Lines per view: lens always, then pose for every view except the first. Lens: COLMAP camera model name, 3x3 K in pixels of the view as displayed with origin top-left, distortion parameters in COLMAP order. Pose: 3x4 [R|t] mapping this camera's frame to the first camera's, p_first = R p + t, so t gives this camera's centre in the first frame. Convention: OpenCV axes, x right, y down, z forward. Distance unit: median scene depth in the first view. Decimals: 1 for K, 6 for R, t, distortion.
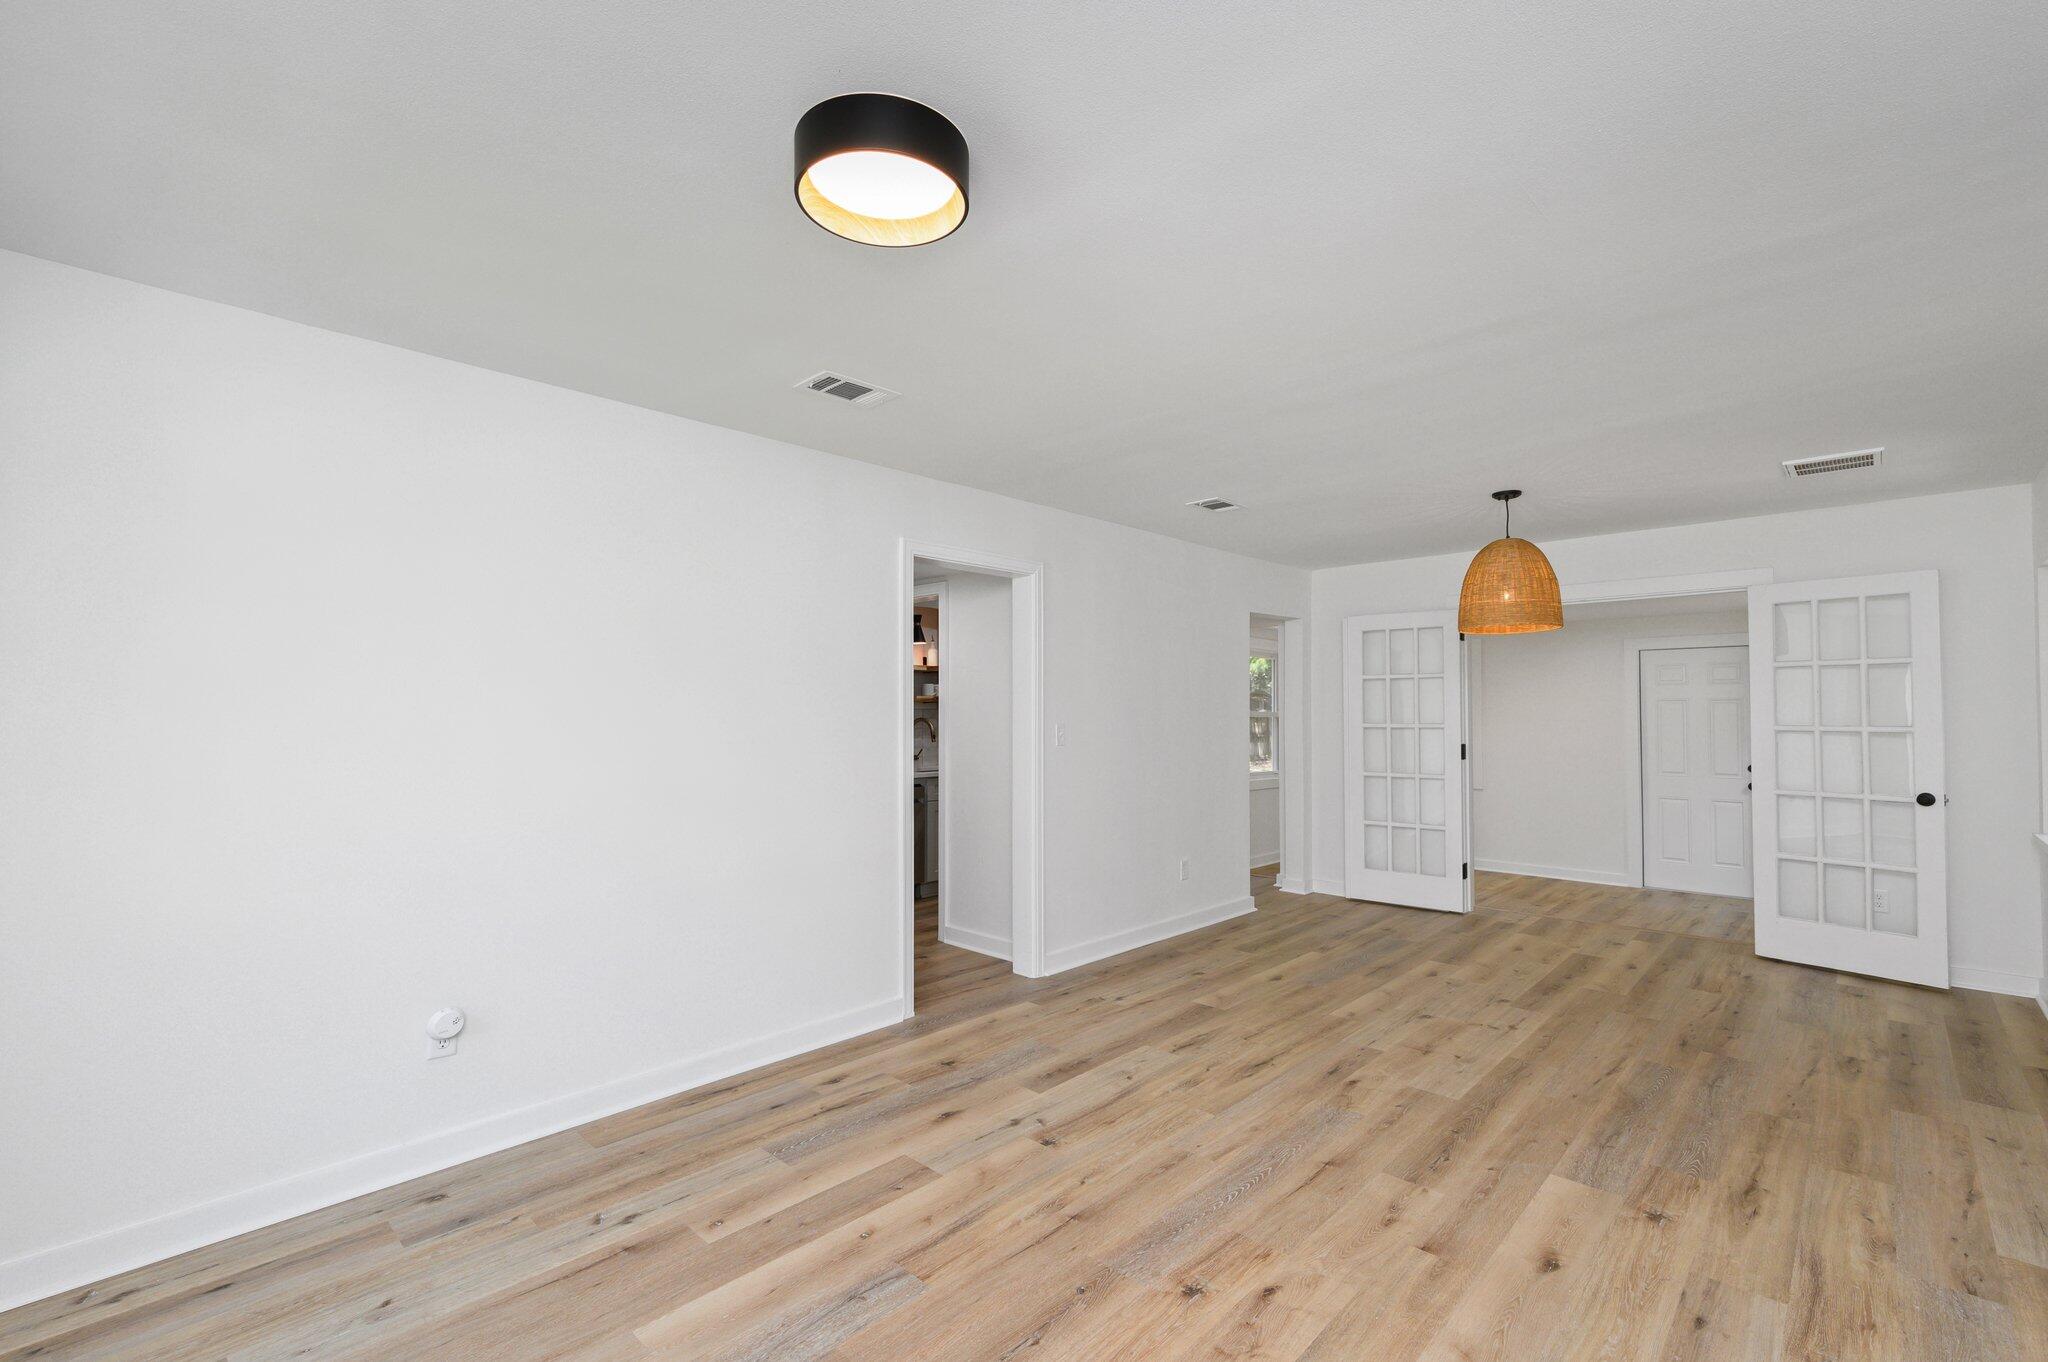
lens RADIAL K [[878.0, 0, 1045.1], [0, 878.0, 680.9], [0, 0, 1]] dist [-0.000050, -0.001548]
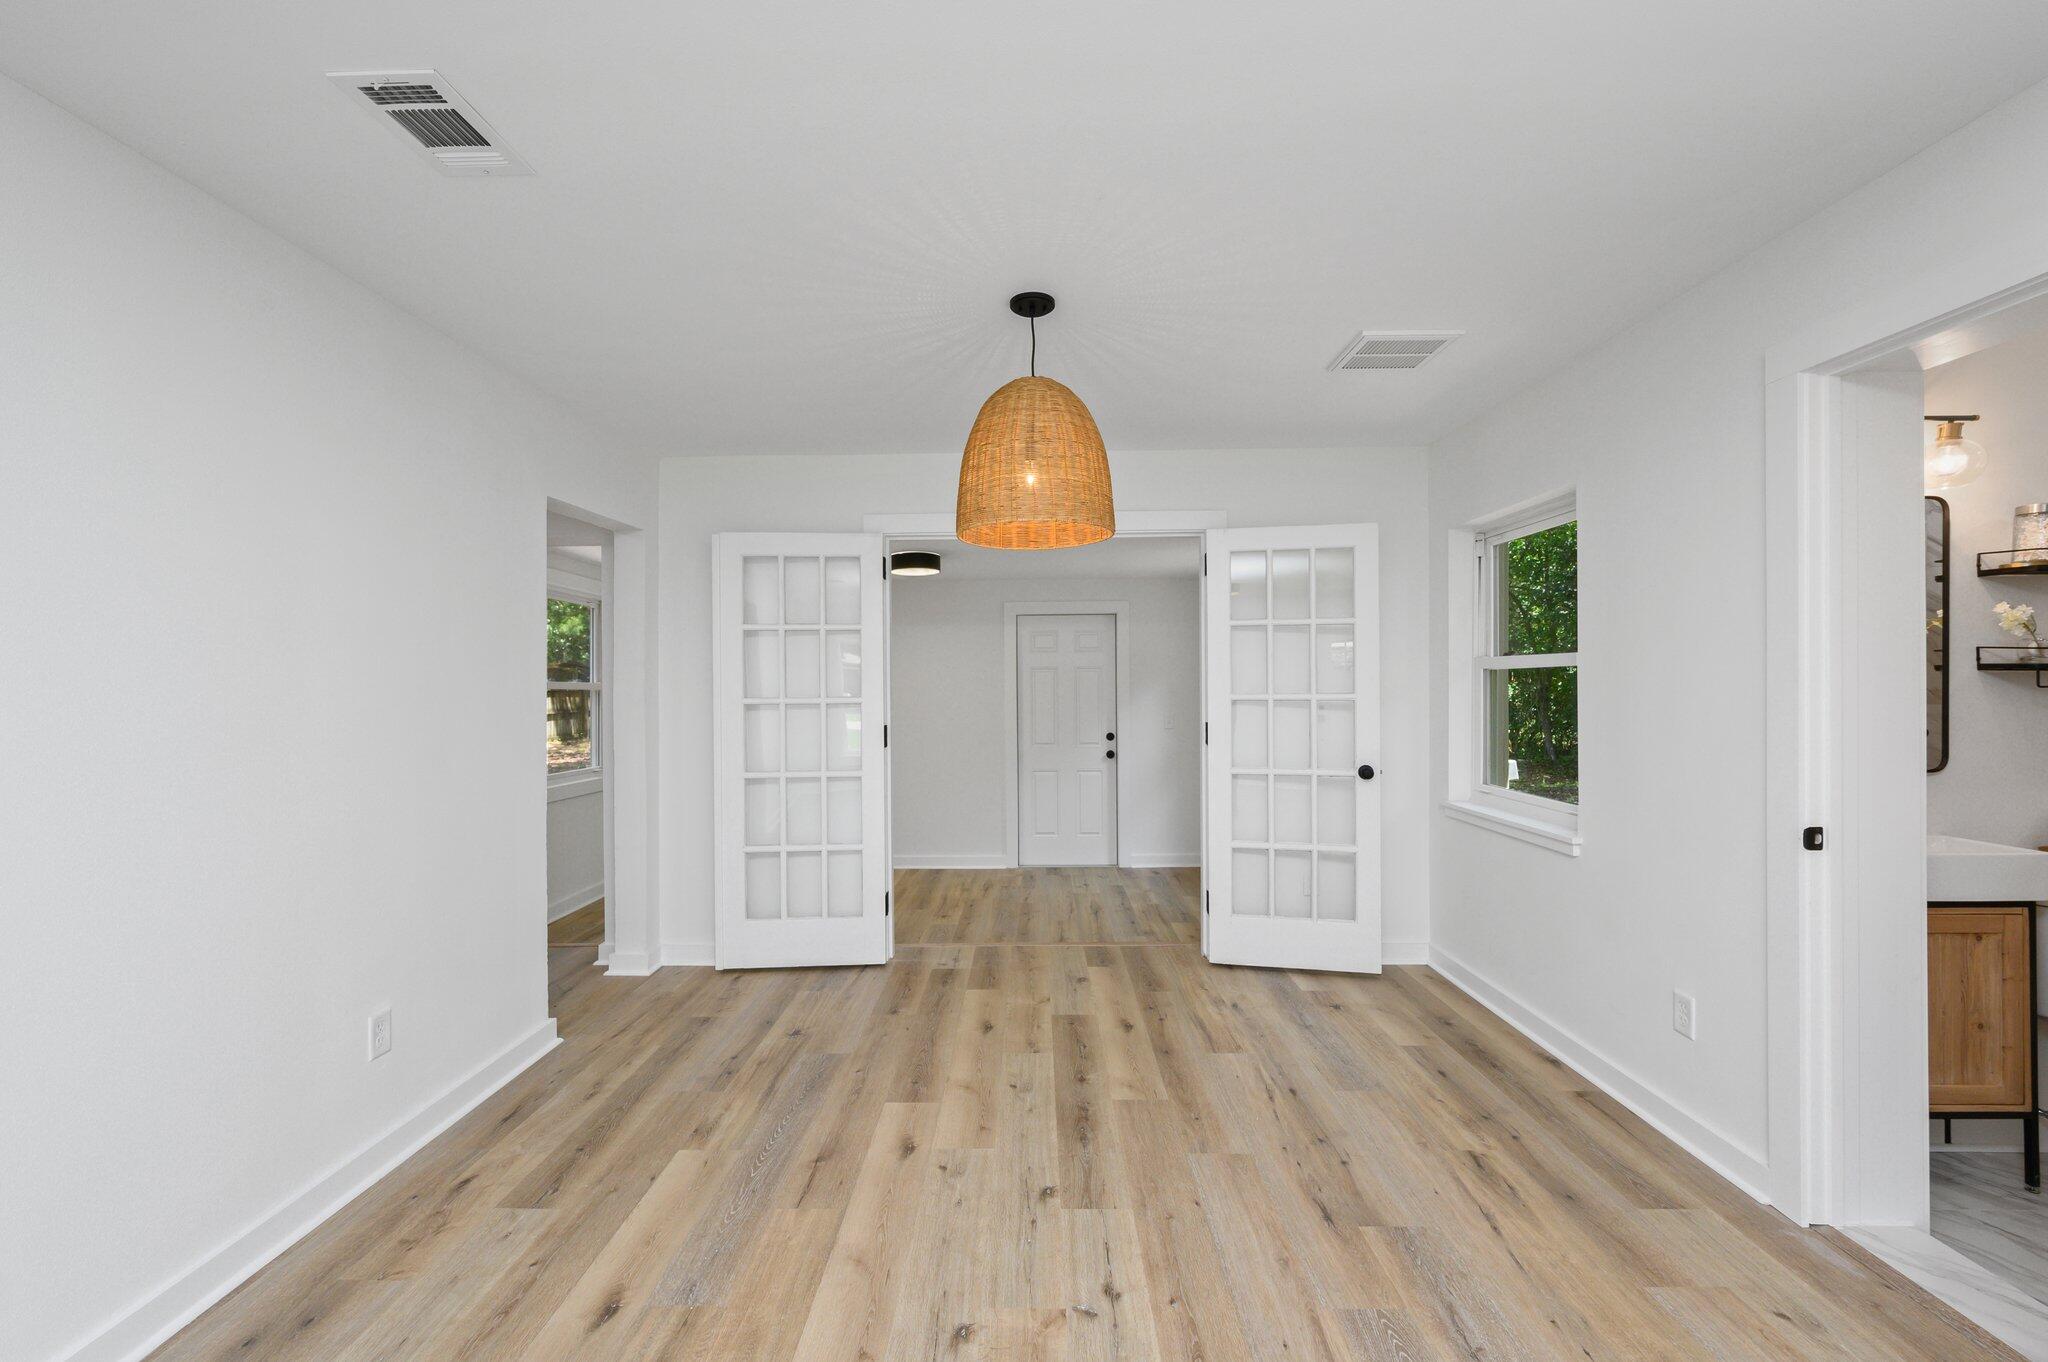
lens RADIAL K [[818.3, 0, 1022.5], [0, 818.3, 694.5], [0, 0, 1]] dist [-0.002159, 0.000564]
pose [[0.737834, -0.013237, 0.674852, 0.125159], [-0.019559, 0.998969, 0.040978, 0.019513], [-0.674699, -0.043434, 0.736814, 0.491309]]
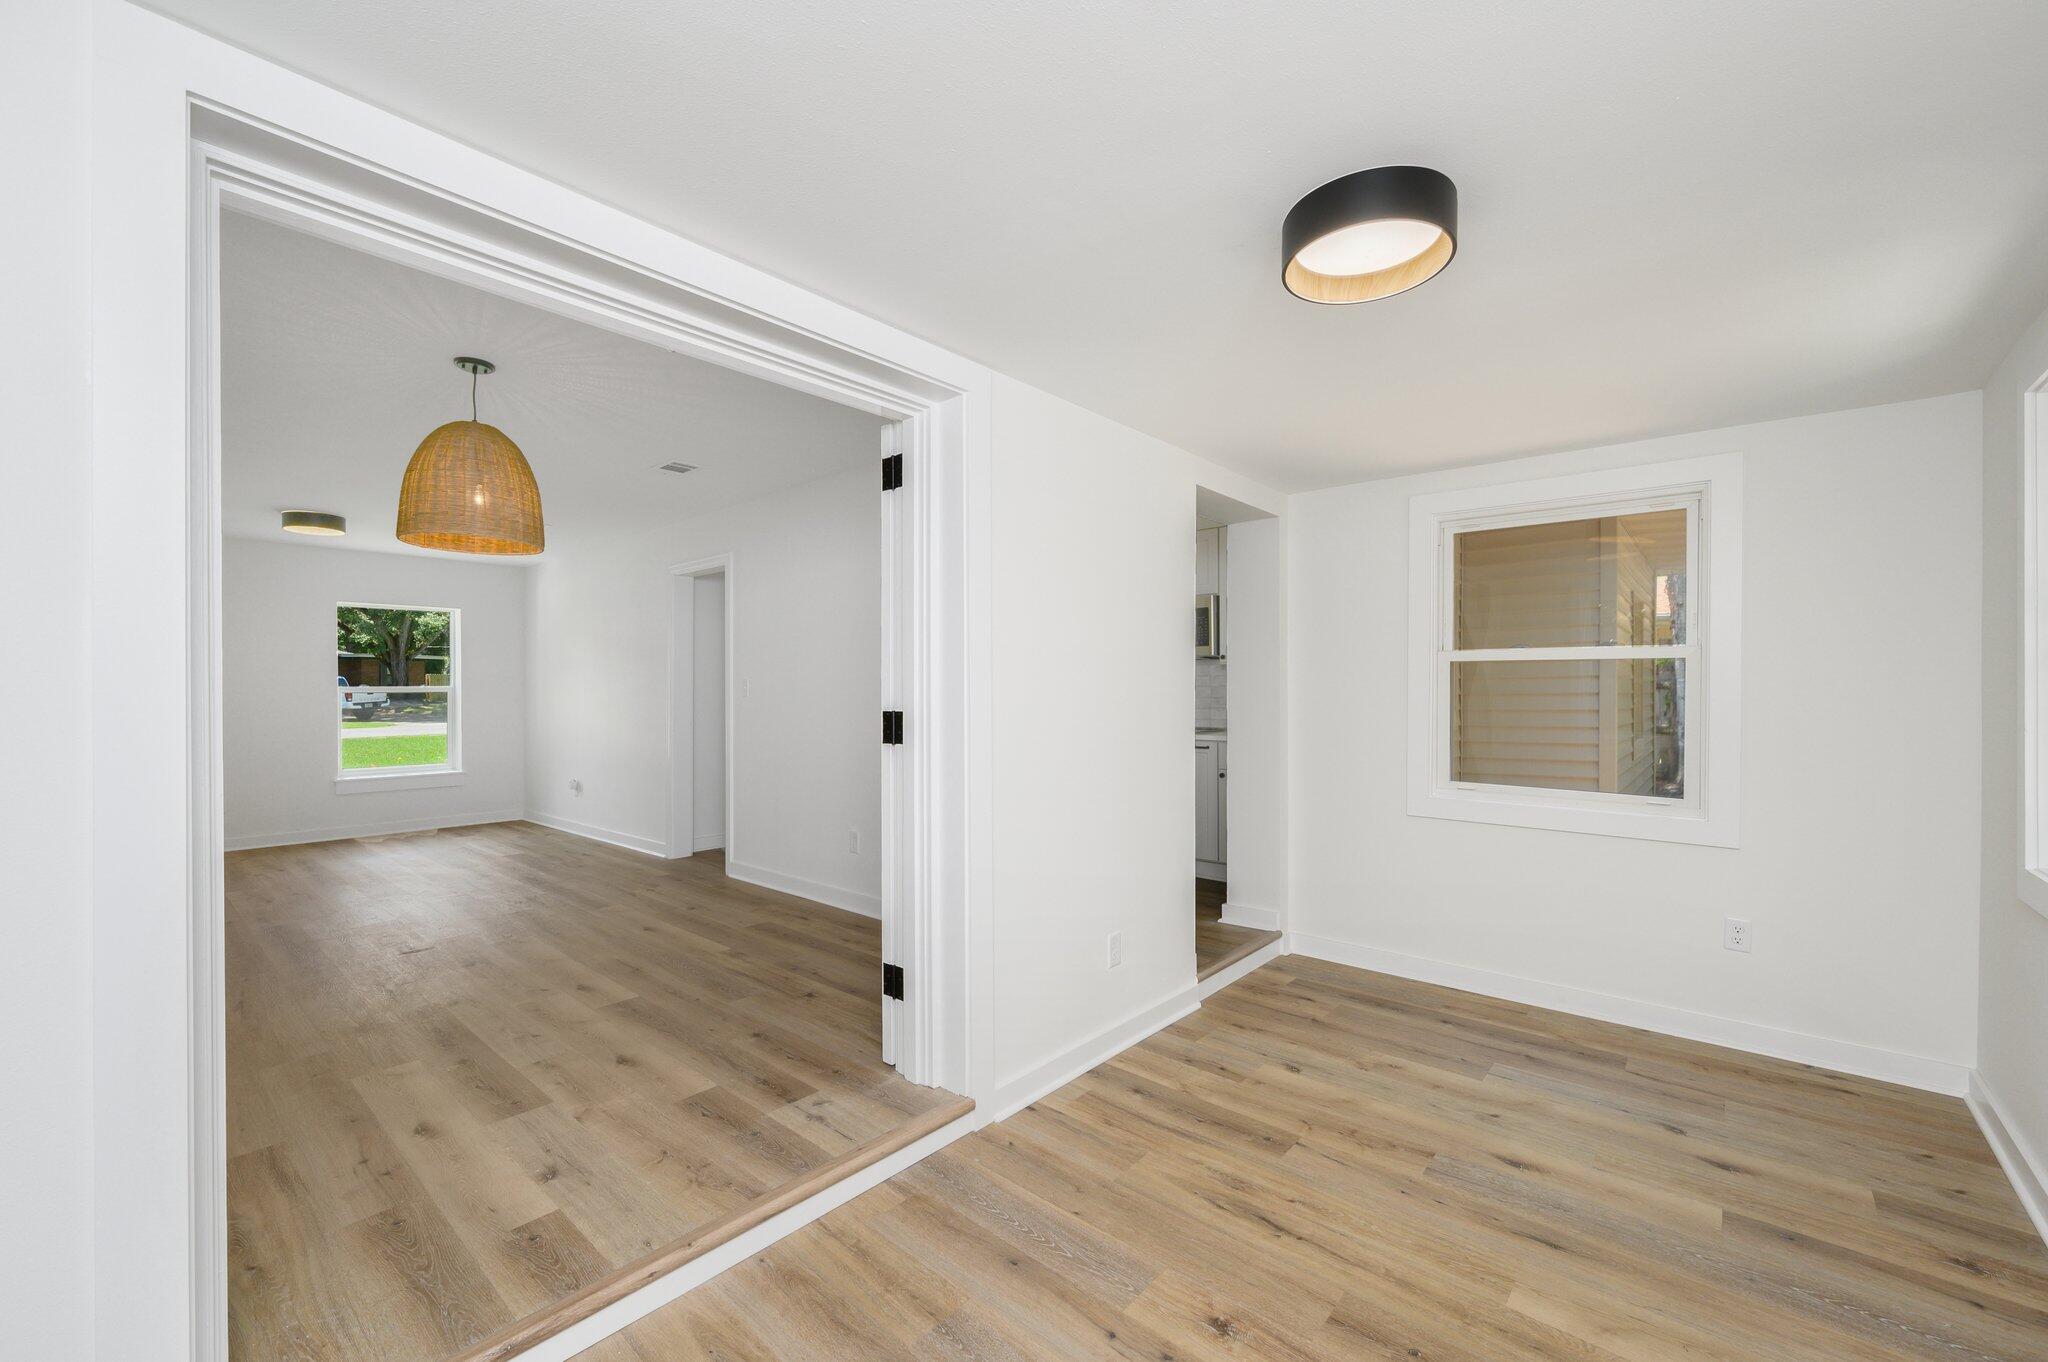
lens RADIAL K [[818.3, 0, 1030.3], [0, 818.3, 688.9], [0, 0, 1]] dist [-0.002159, 0.000564]
pose [[0.042096, -0.002668, -0.999110, 1.016204], [0.046442, 0.998921, -0.000710, 0.070034], [0.998034, -0.046371, 0.042175, 1.173784]]
